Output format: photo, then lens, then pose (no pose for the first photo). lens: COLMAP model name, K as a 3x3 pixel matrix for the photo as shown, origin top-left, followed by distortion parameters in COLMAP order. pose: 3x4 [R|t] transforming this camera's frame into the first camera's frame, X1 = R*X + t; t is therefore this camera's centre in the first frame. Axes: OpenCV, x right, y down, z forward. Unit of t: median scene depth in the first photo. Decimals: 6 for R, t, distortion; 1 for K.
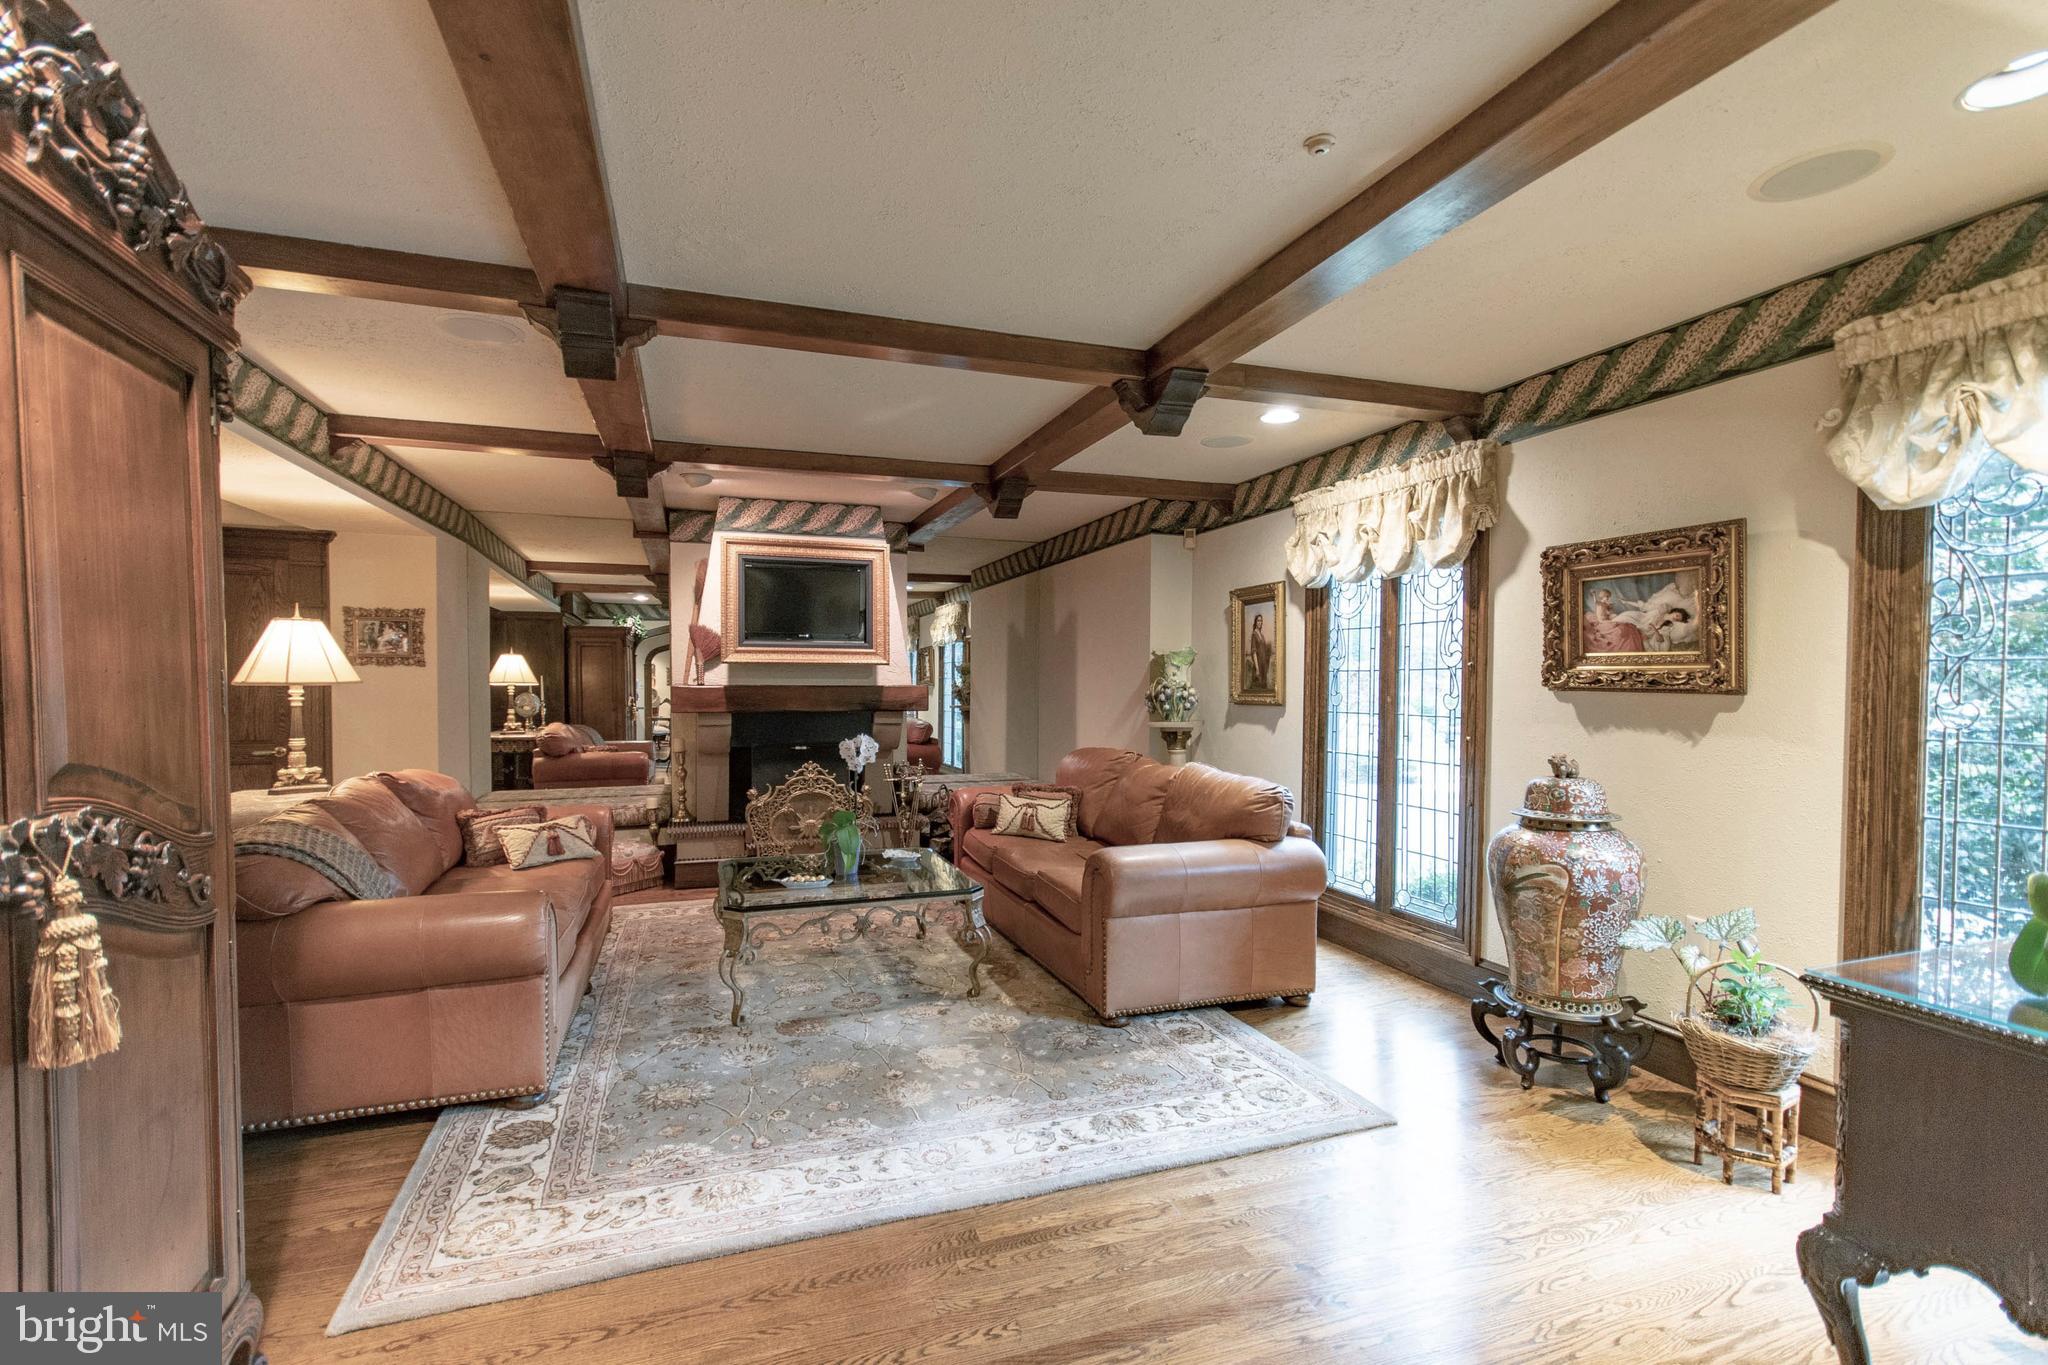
lens RADIAL K [[907.0, 0, 1016.4], [0, 907.0, 706.1], [0, 0, 1]] dist [0.005599, -0.000780]
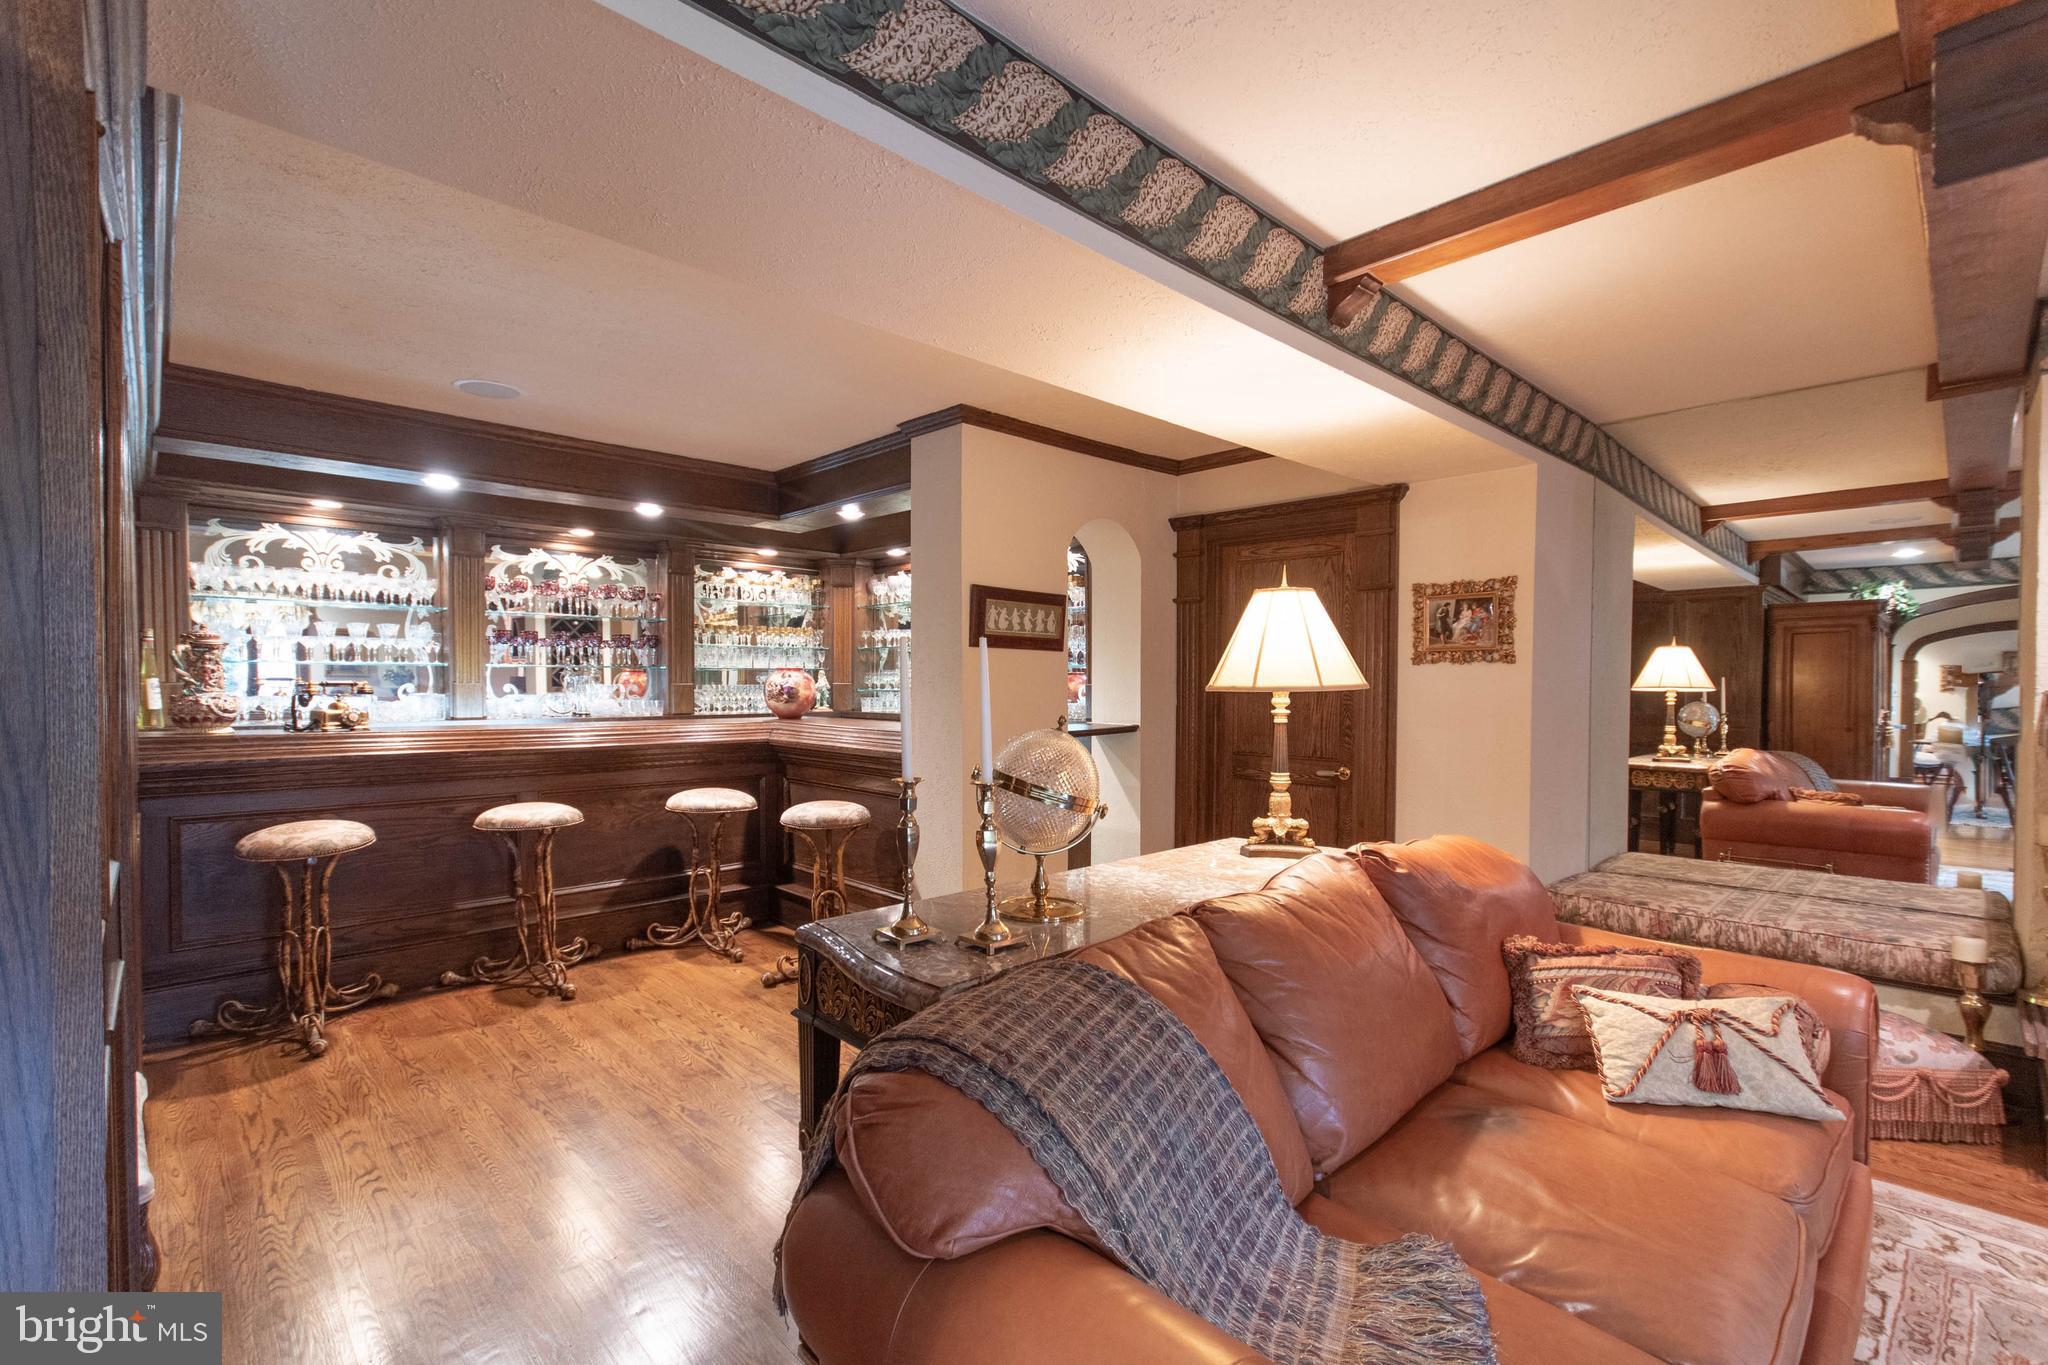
lens RADIAL K [[907.0, 0, 1016.4], [0, 907.0, 706.1], [0, 0, 1]] dist [0.005599, -0.000780]
pose [[0.408634, 0.019658, -0.912487, -0.238849], [-0.024480, 0.999644, 0.010572, -0.012691], [0.912370, 0.018018, 0.408970, 0.489609]]
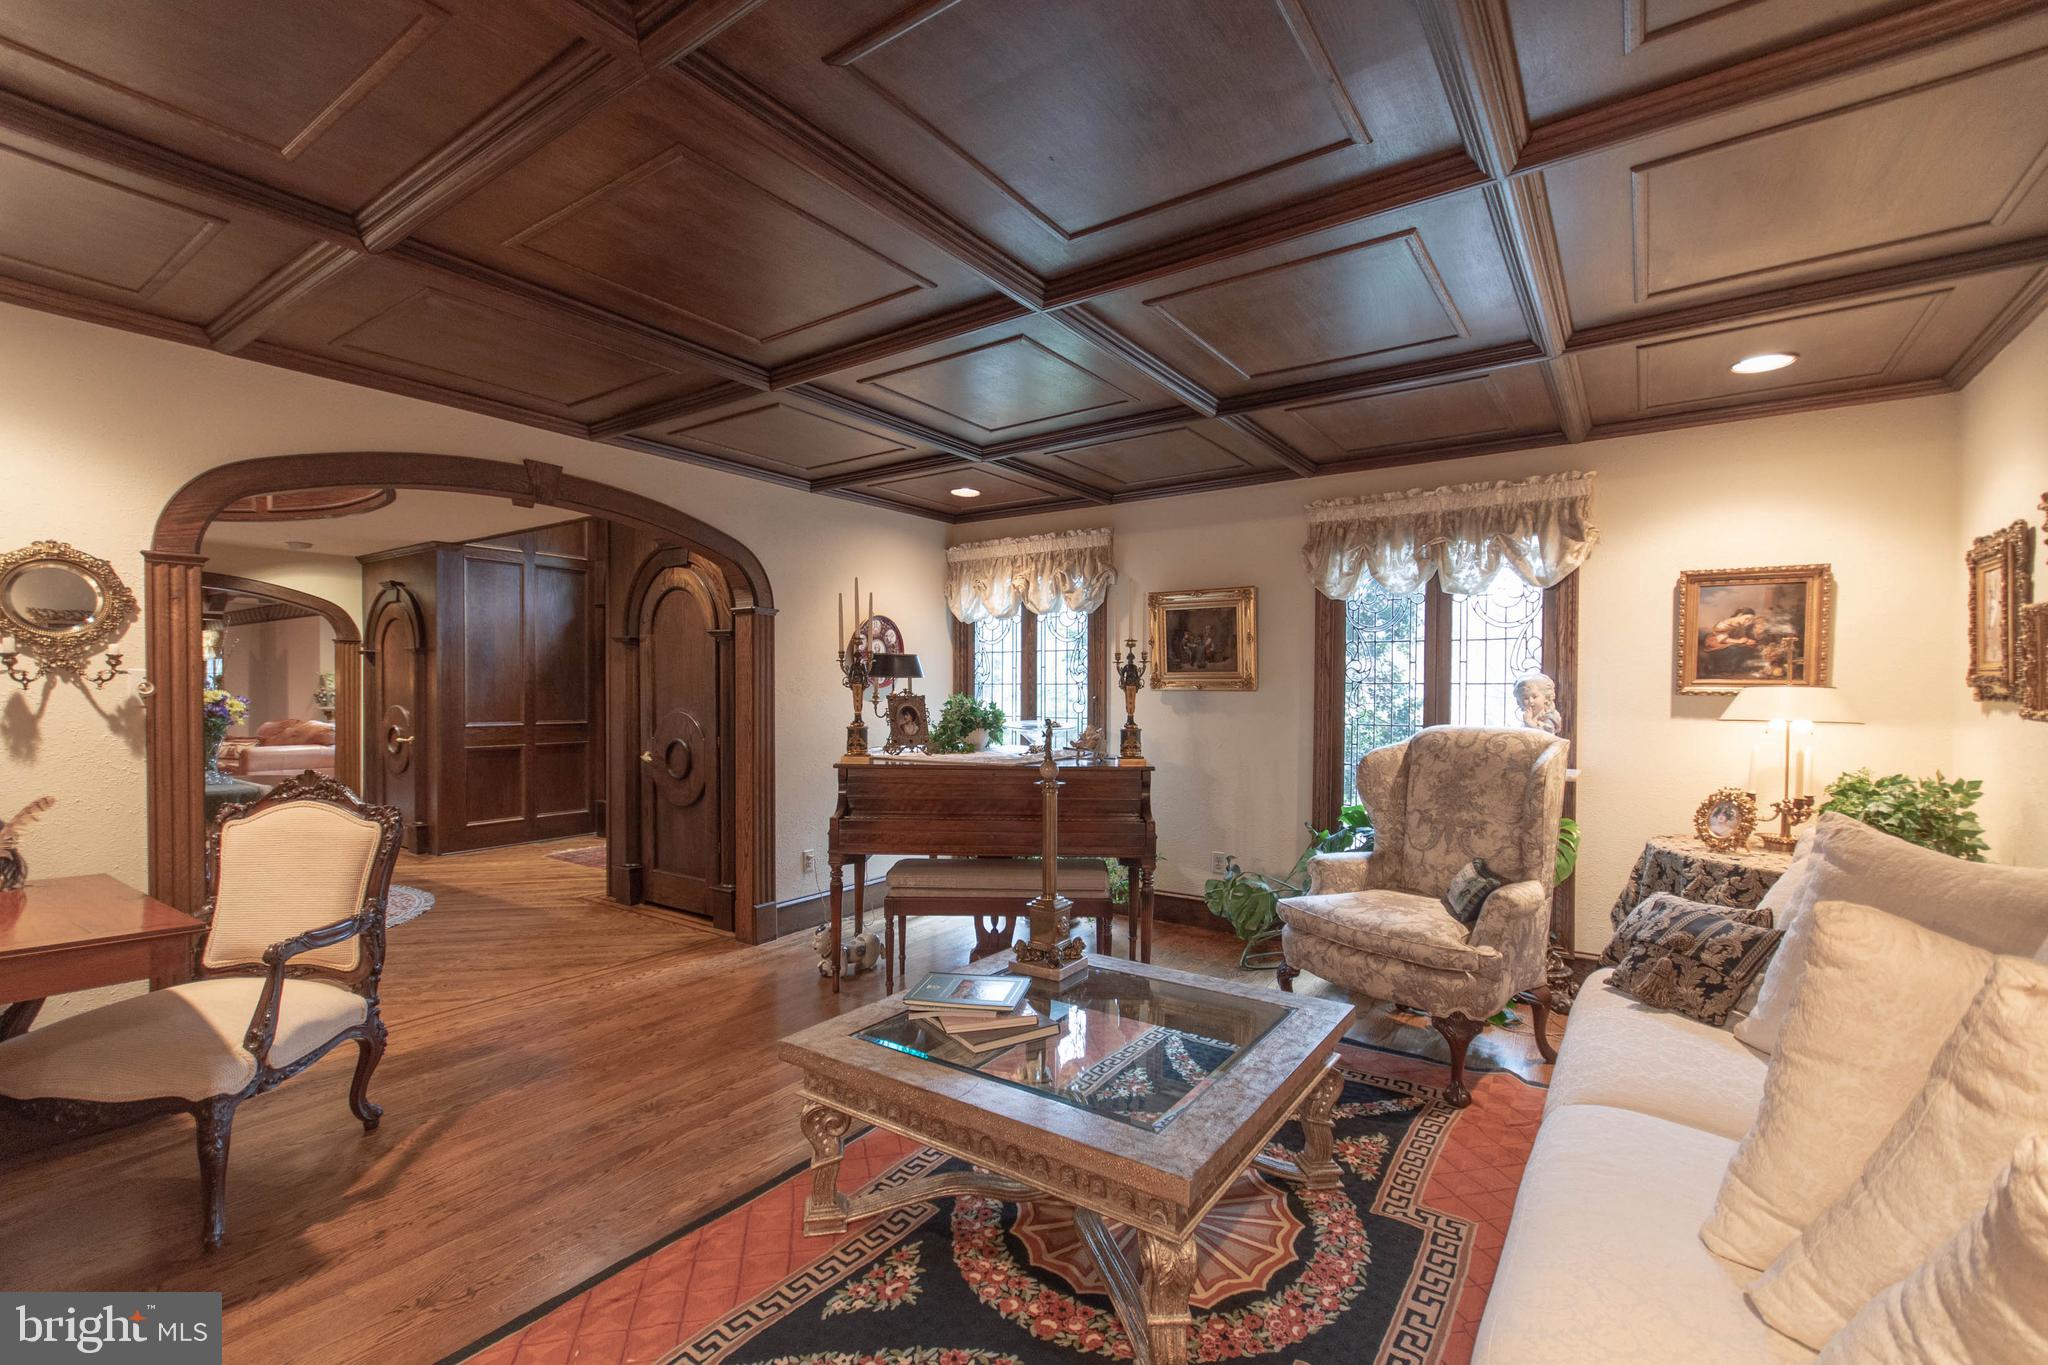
lens RADIAL K [[907.0, 0, 1016.4], [0, 907.0, 706.1], [0, 0, 1]] dist [0.005599, -0.000780]
pose [[0.817142, -0.011037, 0.576331, 0.319592], [0.014061, 0.999901, -0.000788, 0.049410], [-0.576265, 0.008748, 0.817216, -2.030713]]
